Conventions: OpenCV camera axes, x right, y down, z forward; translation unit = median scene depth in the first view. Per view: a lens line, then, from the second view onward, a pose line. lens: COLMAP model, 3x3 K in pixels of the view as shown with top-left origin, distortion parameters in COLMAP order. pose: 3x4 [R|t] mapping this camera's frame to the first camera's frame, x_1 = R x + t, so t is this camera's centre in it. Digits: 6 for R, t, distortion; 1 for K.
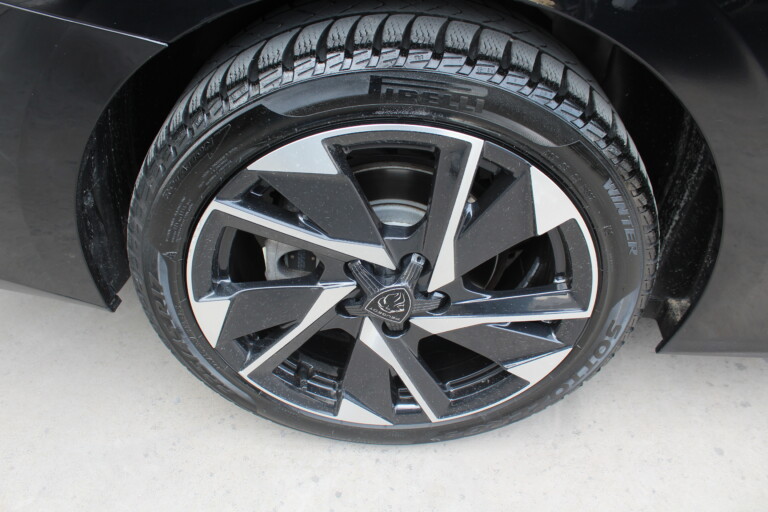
lens RADIAL K [[643.5, 0, 378.7], [0, 643.5, 252.2], [0, 0, 1]] dist [-0.169359, 0.147716]
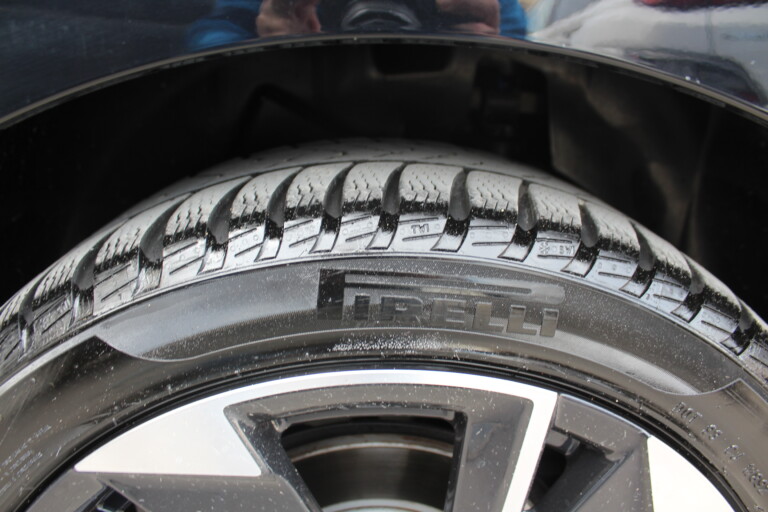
lens RADIAL K [[643.5, 0, 378.7], [0, 643.5, 252.2], [0, 0, 1]] dist [-0.169359, 0.147716]
pose [[0.997838, -0.032110, 0.057343, 0.003401], [0.050605, 0.932095, -0.358660, -0.114460], [-0.041933, 0.360787, 0.931705, 0.538560]]
